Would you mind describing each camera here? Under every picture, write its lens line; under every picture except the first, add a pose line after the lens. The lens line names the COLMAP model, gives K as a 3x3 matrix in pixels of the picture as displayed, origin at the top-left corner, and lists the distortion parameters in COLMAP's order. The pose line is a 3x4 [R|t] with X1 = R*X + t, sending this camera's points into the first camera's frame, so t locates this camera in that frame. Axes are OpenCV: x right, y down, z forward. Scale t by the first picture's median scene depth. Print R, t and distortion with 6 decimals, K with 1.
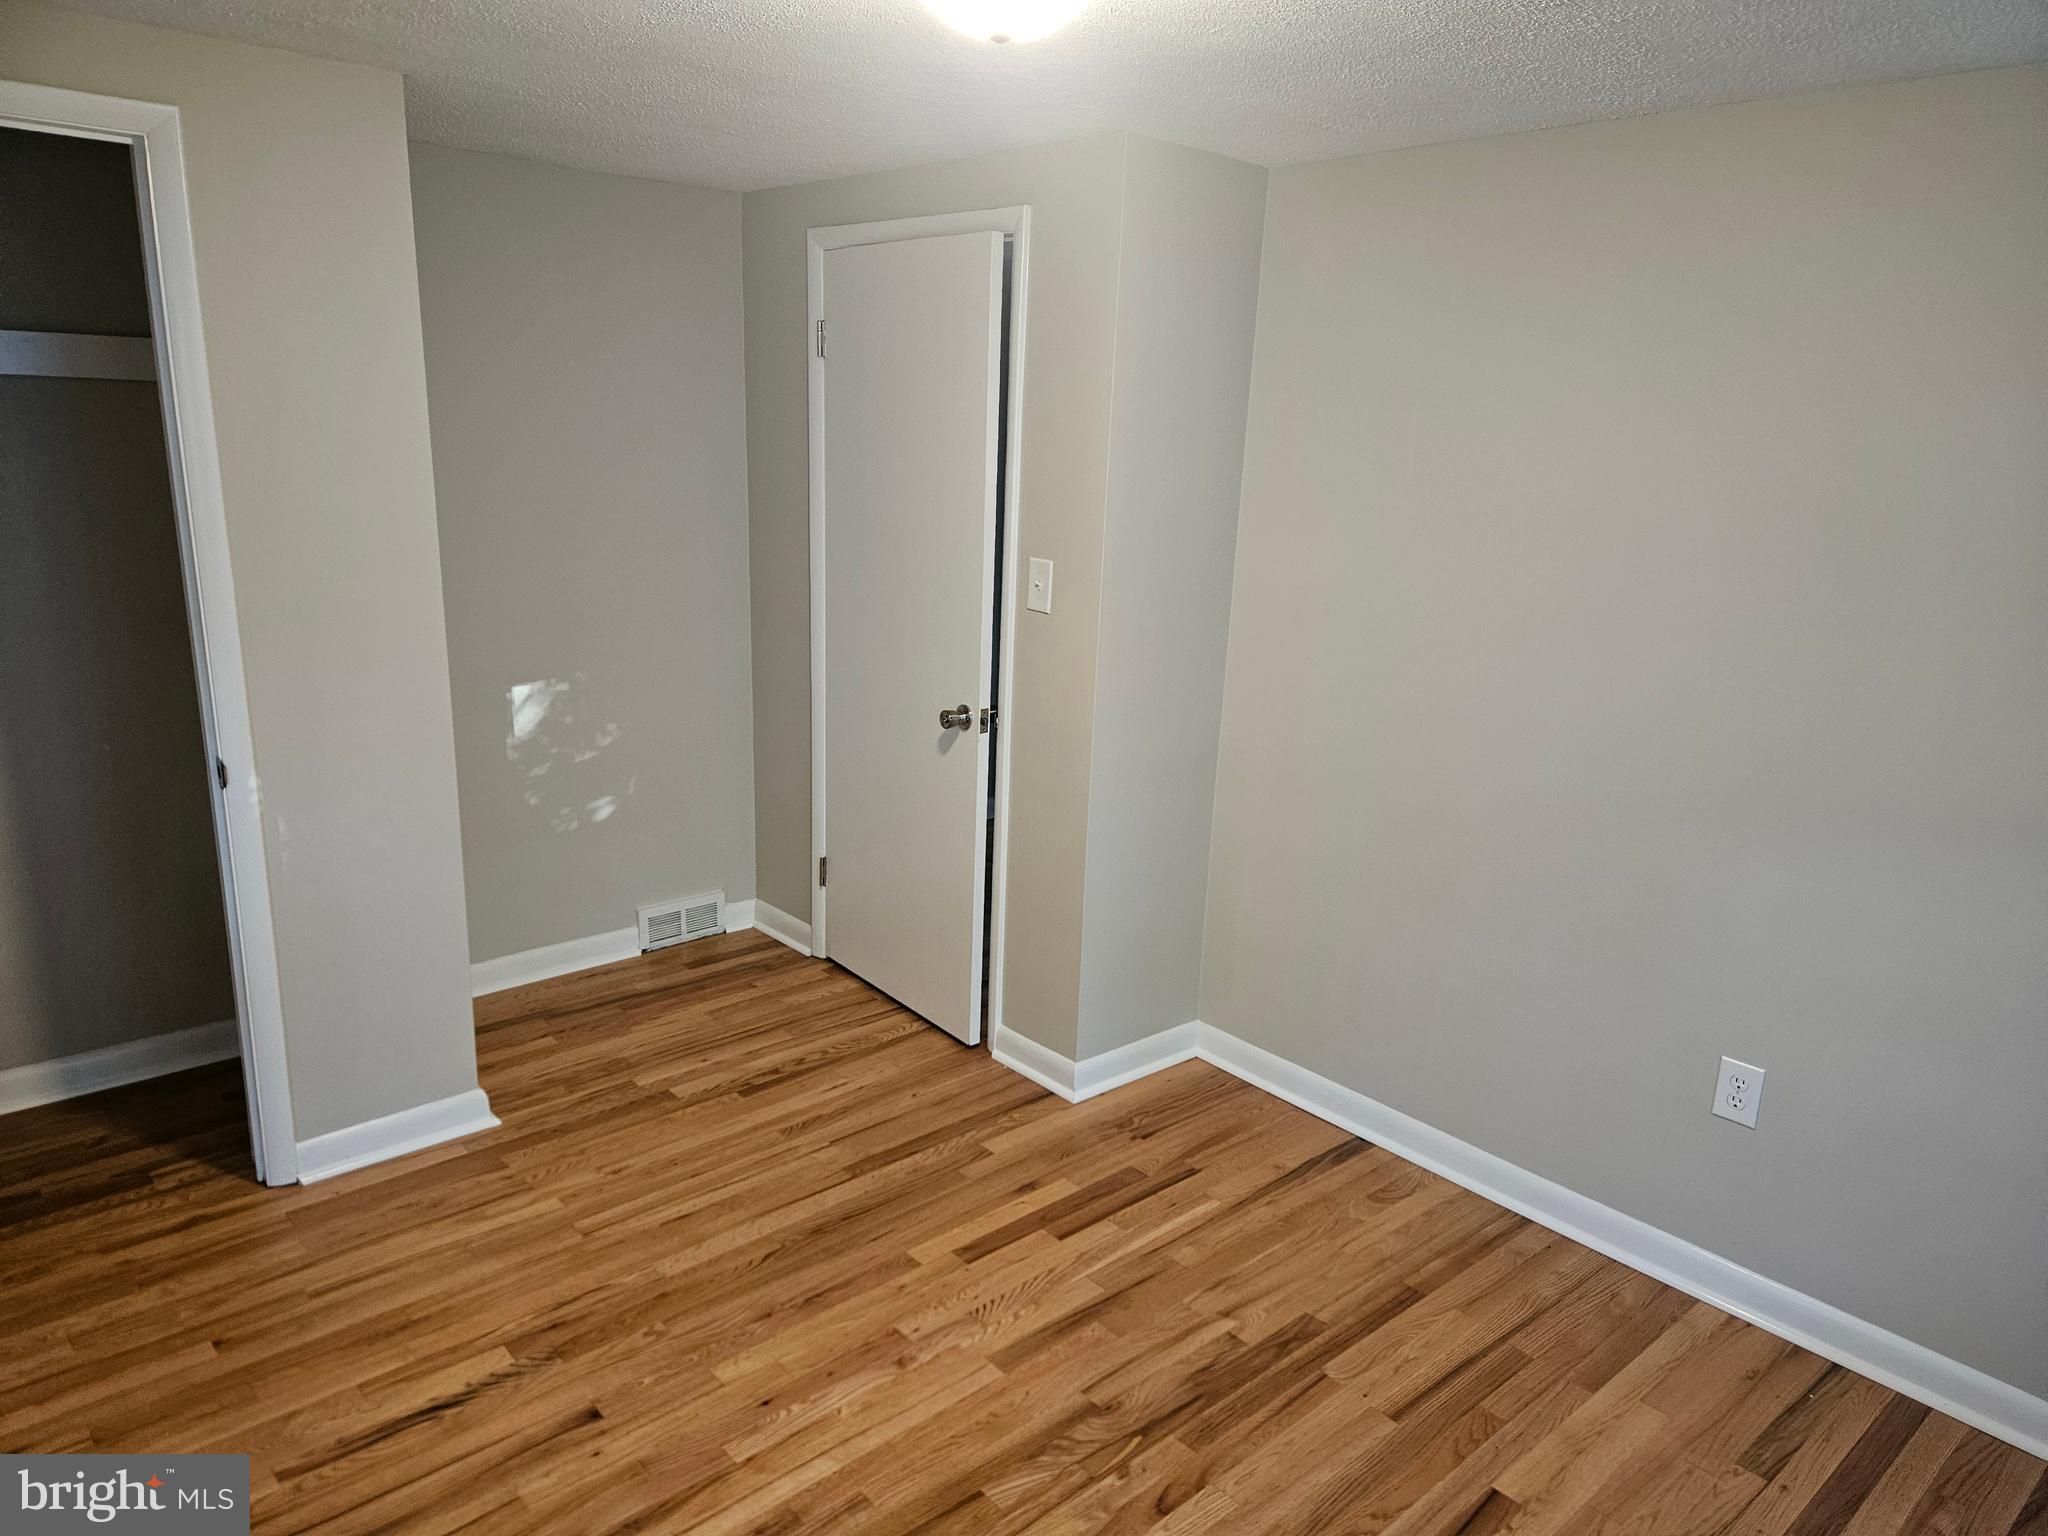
lens RADIAL K [[1366.2, 0, 1011.5], [0, 1366.2, 771.3], [0, 0, 1]] dist [0.086919, -0.087207]
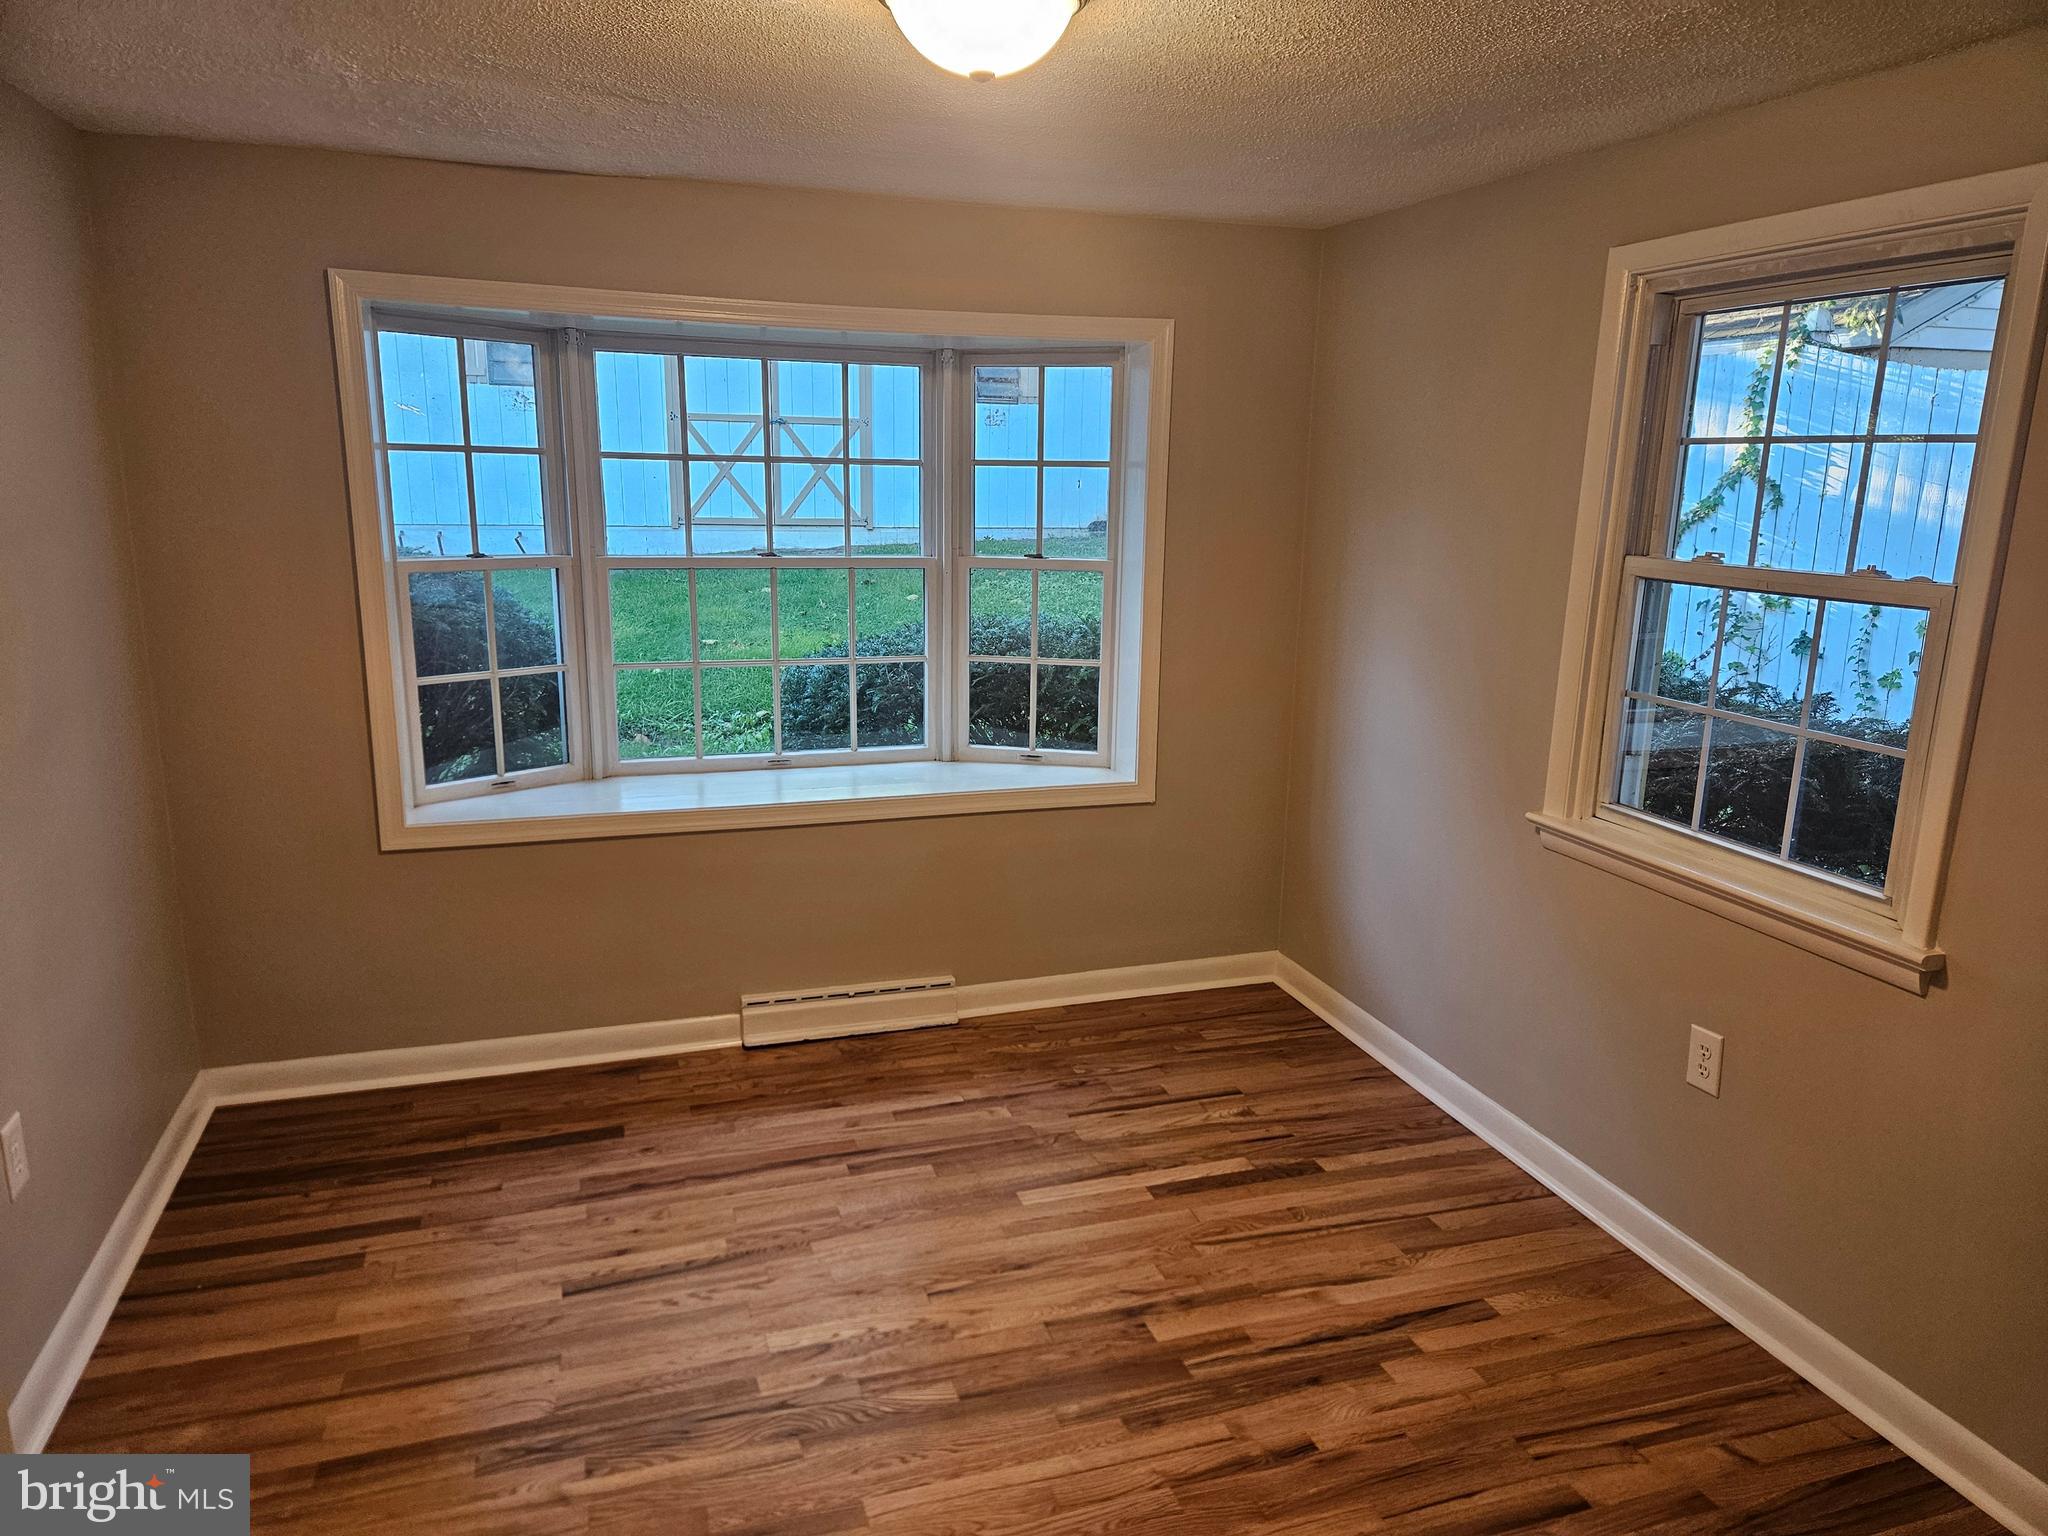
lens RADIAL K [[1366.2, 0, 1011.5], [0, 1366.2, 771.3], [0, 0, 1]] dist [0.086919, -0.087207]
pose [[-0.911946, -0.146544, 0.383247, -0.380068], [0.044523, 0.893187, 0.447475, -0.388614], [-0.407886, 0.425137, -0.808014, 1.549159]]
